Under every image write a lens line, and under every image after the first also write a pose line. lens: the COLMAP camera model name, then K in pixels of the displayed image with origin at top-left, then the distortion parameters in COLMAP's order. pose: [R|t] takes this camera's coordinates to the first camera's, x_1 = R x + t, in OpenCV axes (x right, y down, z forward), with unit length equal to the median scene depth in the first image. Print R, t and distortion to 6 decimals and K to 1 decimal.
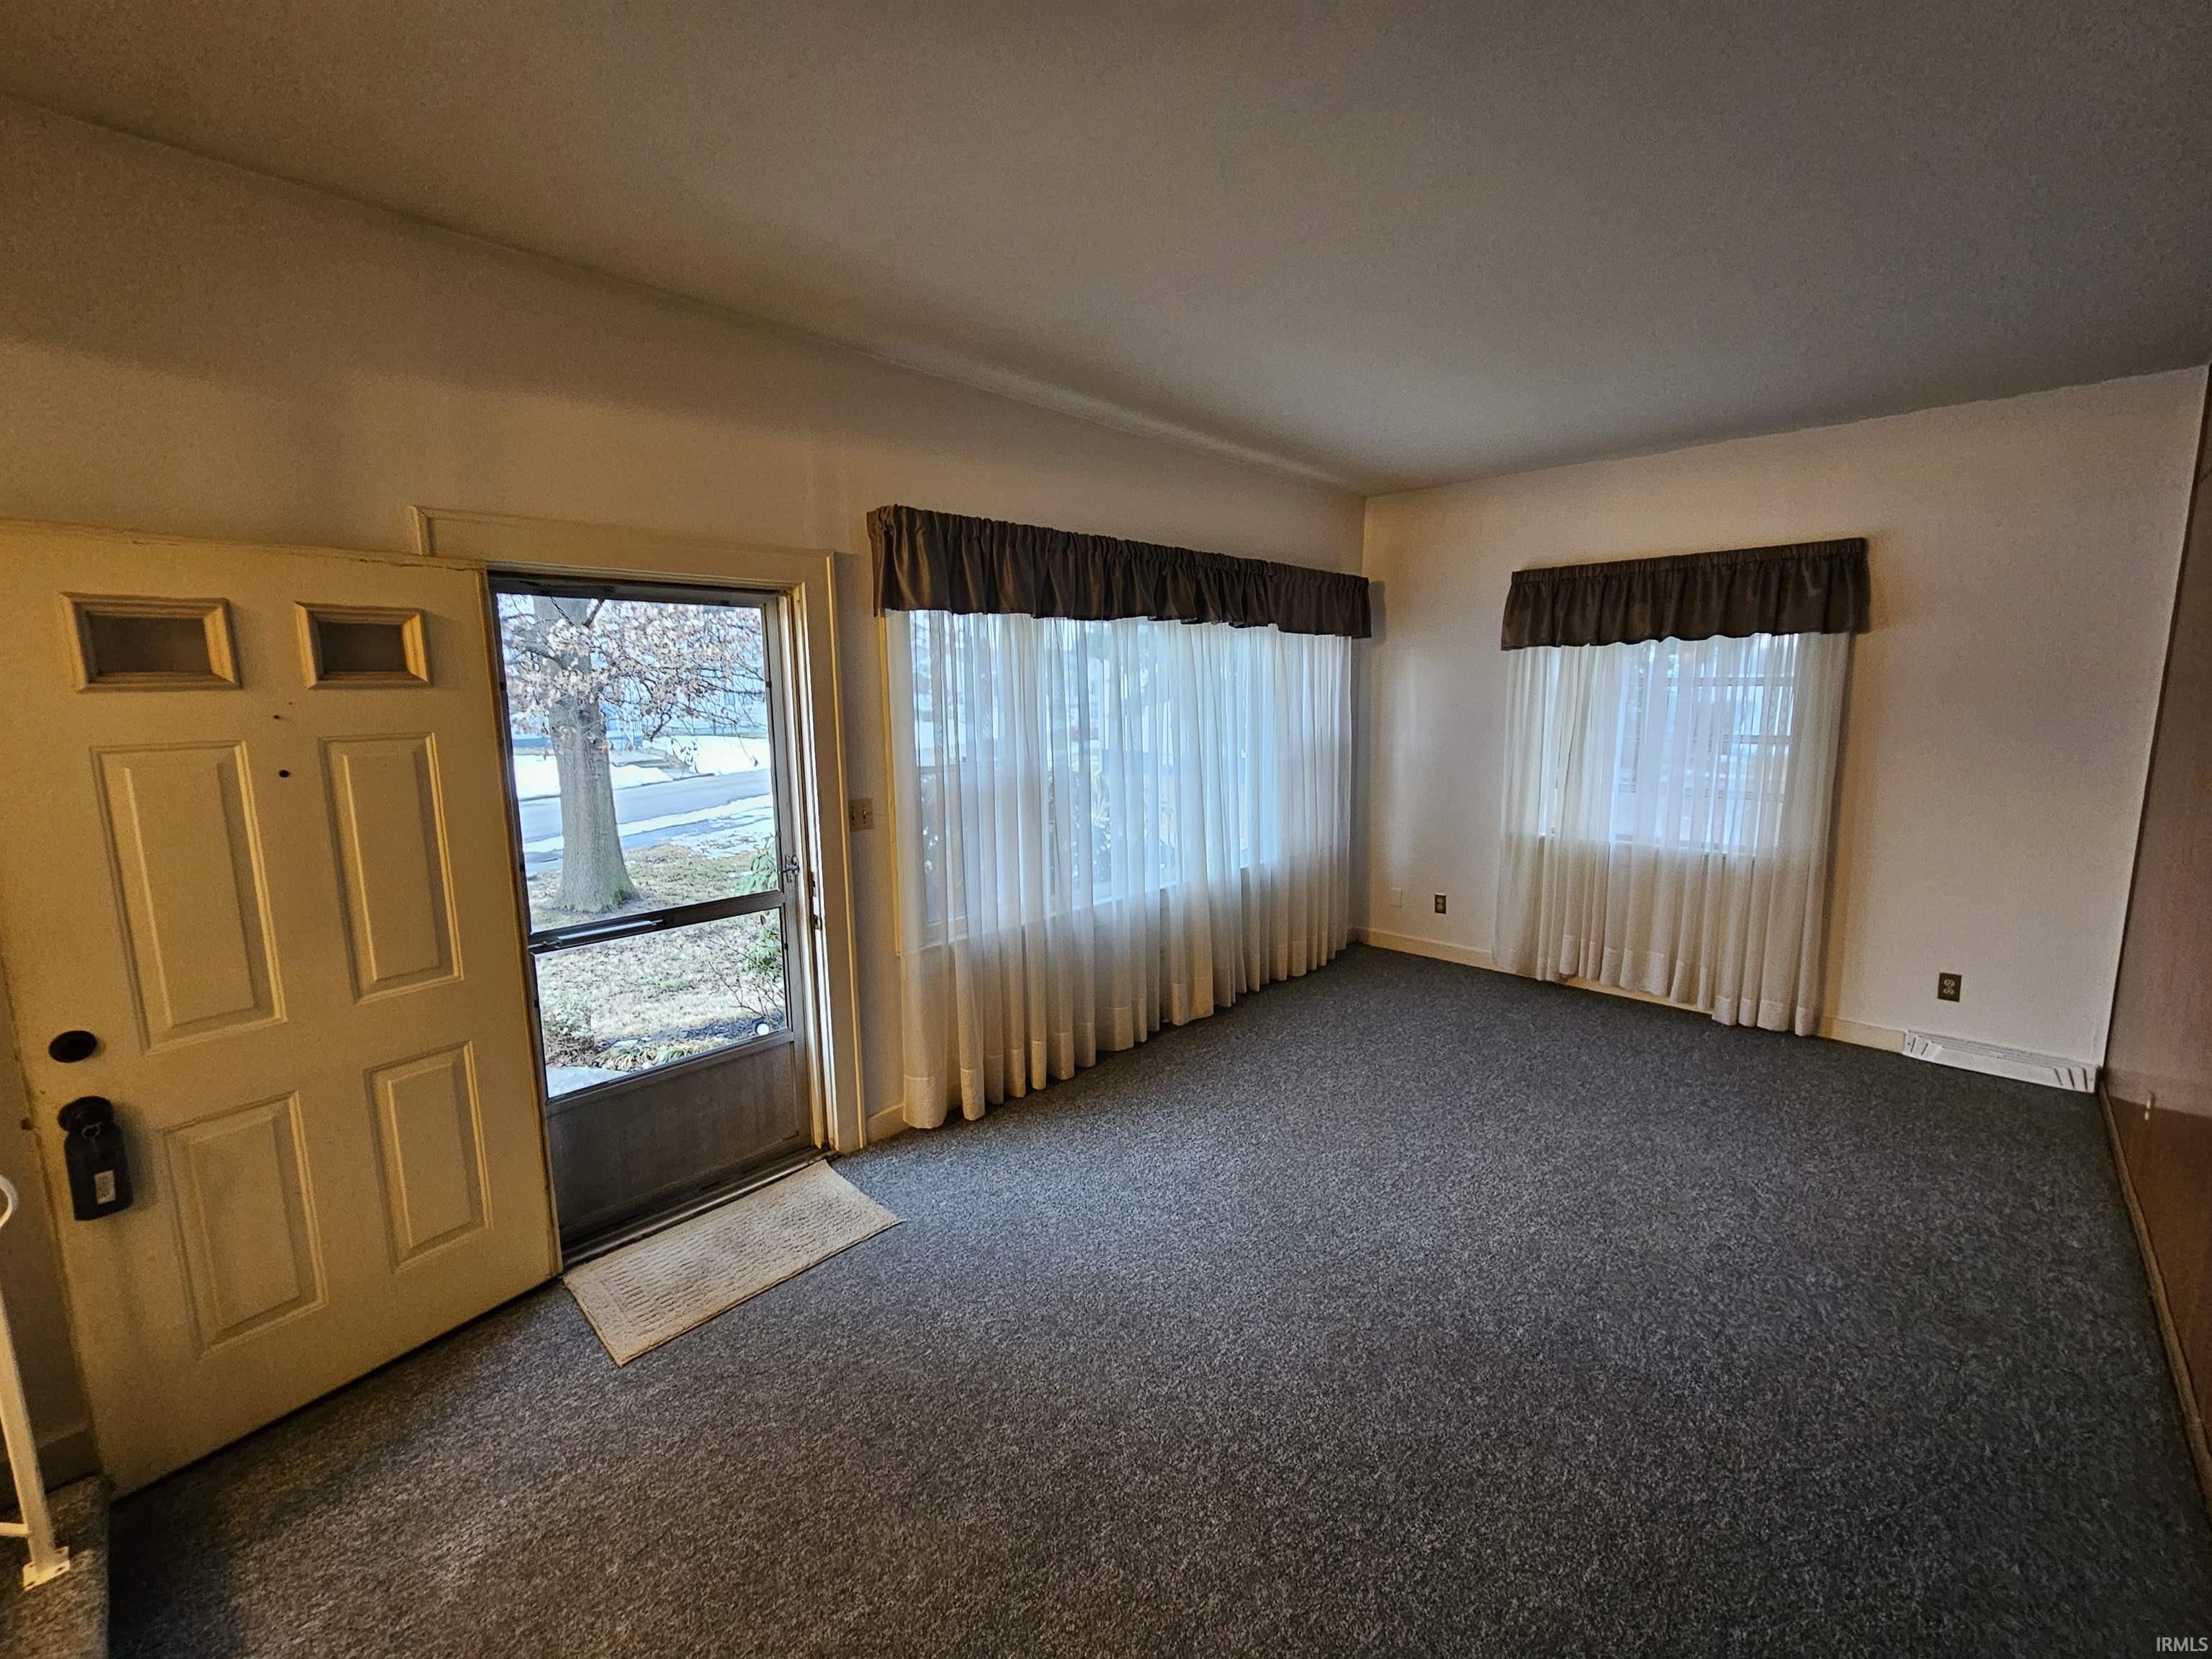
lens RADIAL K [[912.2, 0, 1109.8], [0, 912.2, 831.9], [0, 0, 1]] dist [0.003241, -0.000708]
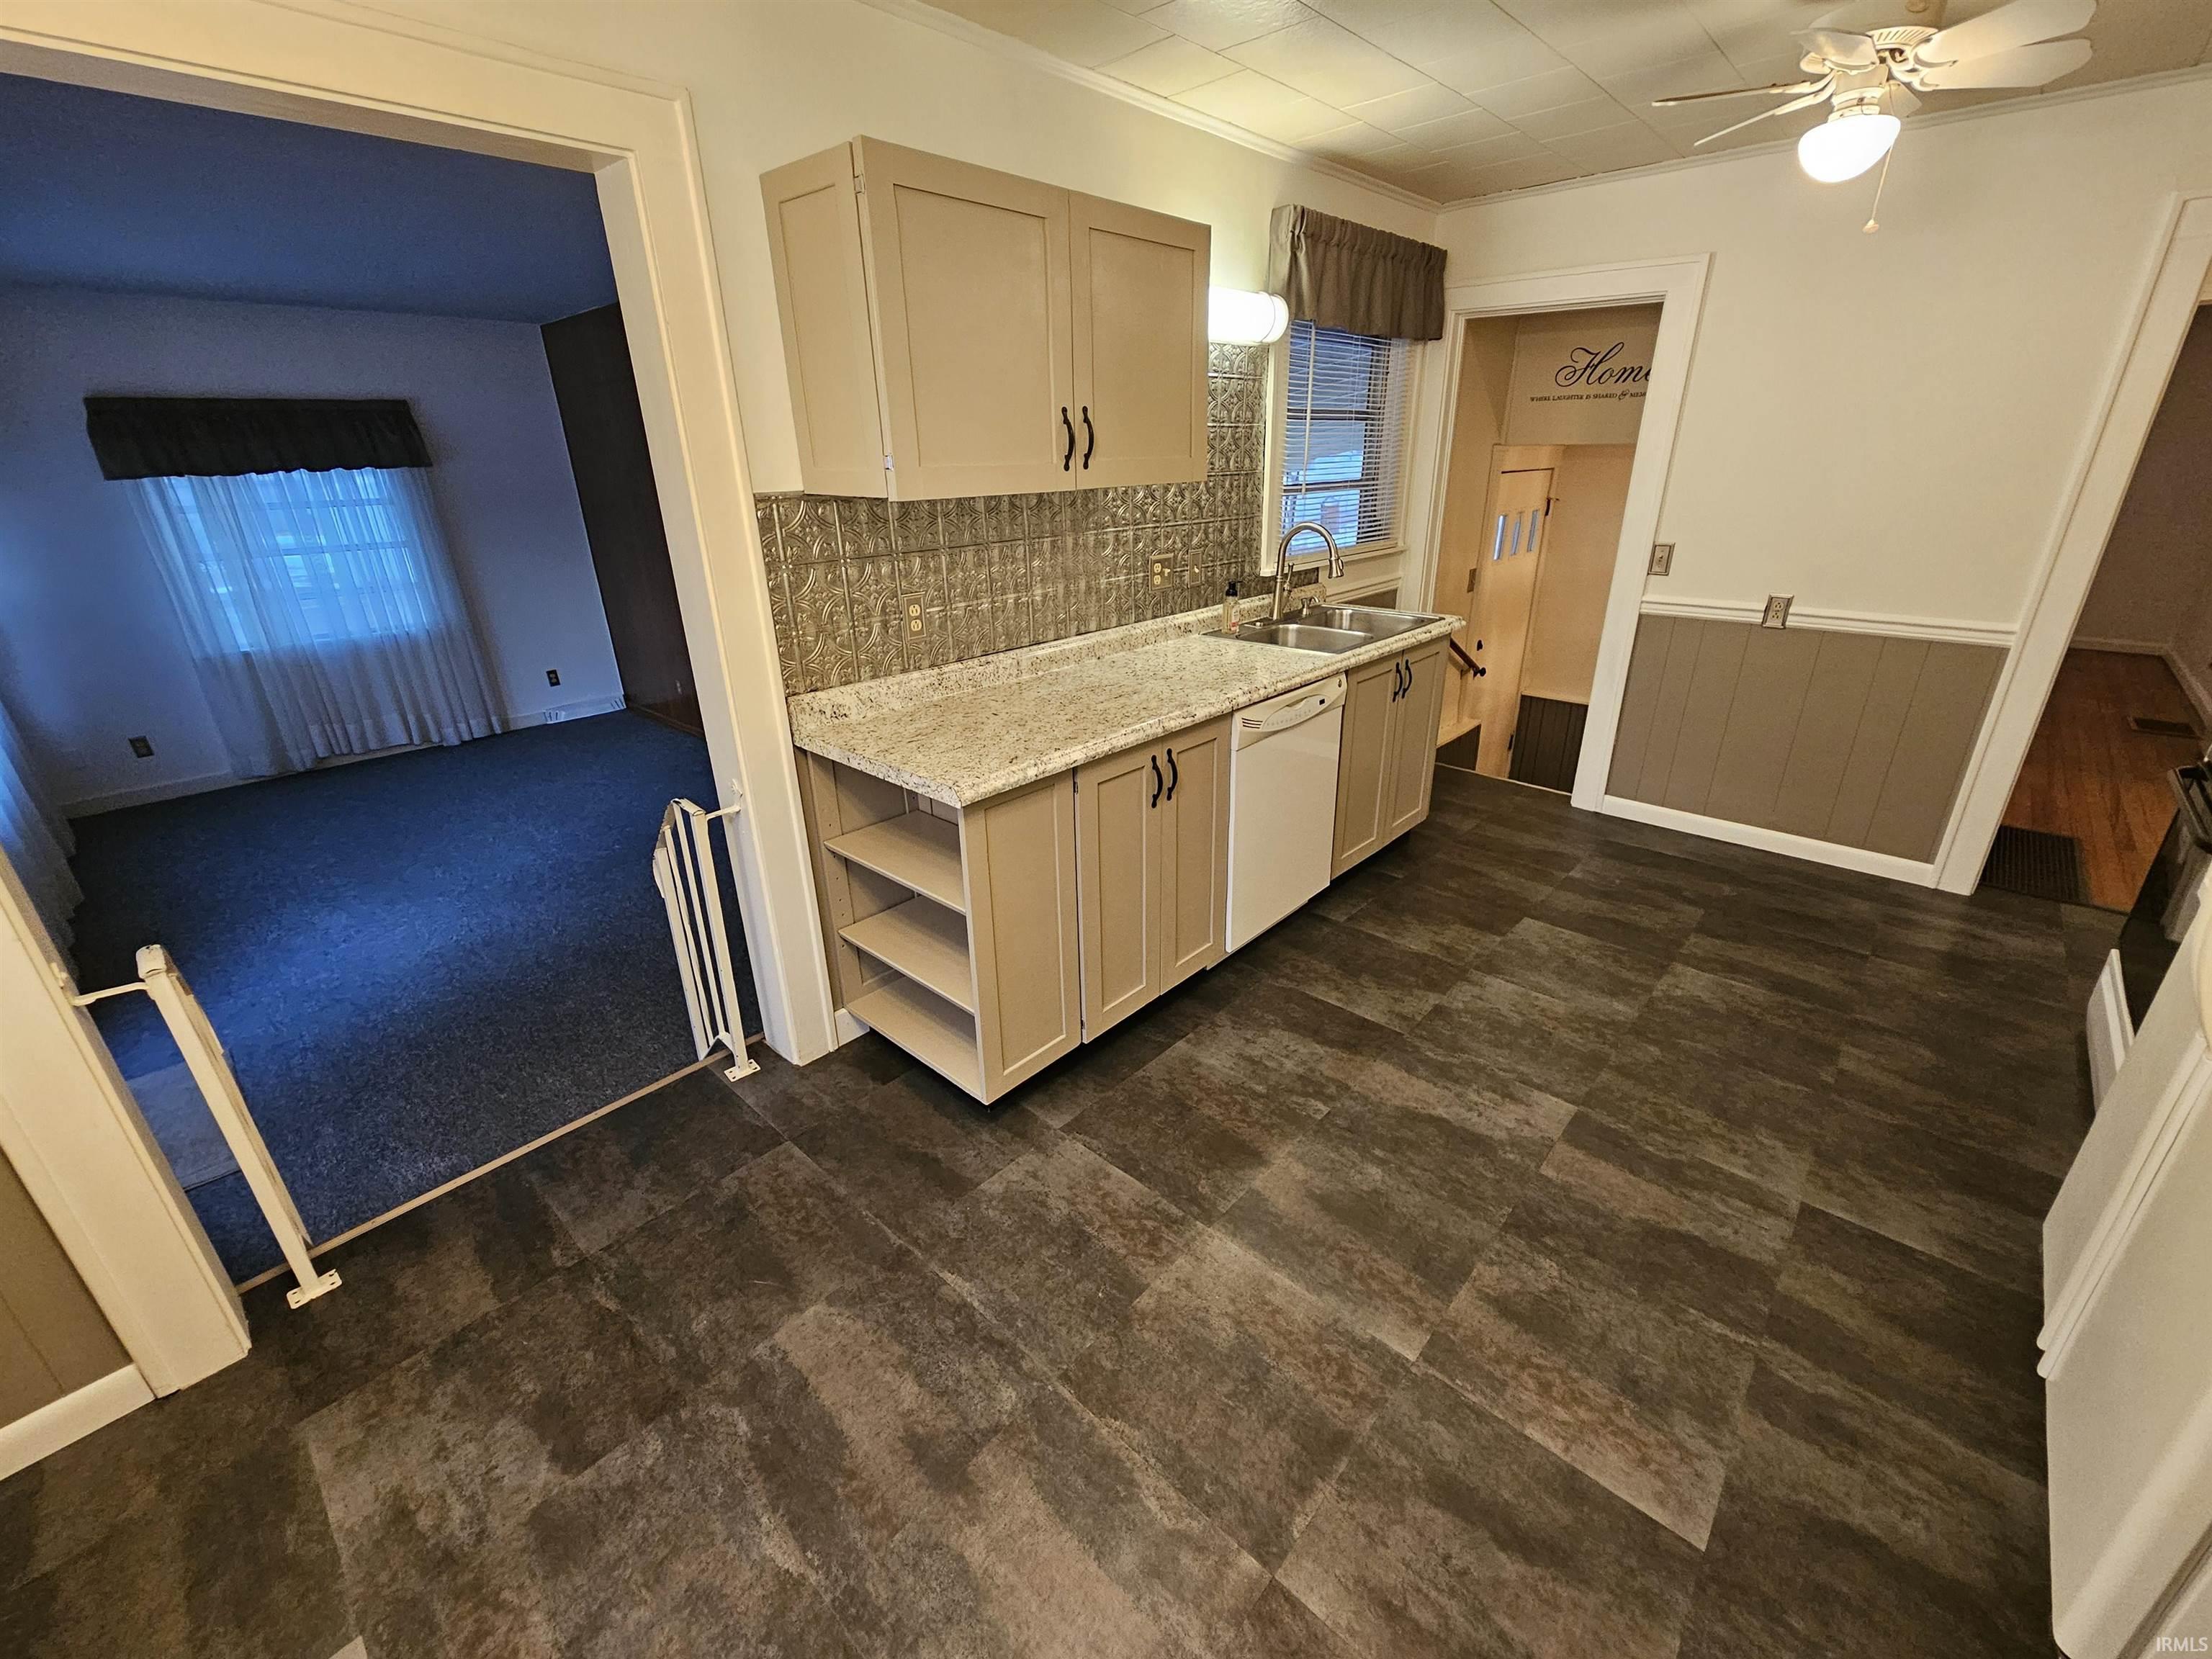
lens RADIAL K [[912.2, 0, 1113.1], [0, 912.2, 825.1], [0, 0, 1]] dist [0.003241, -0.000708]
pose [[-0.008433, -0.373366, 0.927646, -0.761456], [0.179785, 0.911996, 0.368702, -0.026306], [-0.983670, 0.169886, 0.059434, -0.115664]]
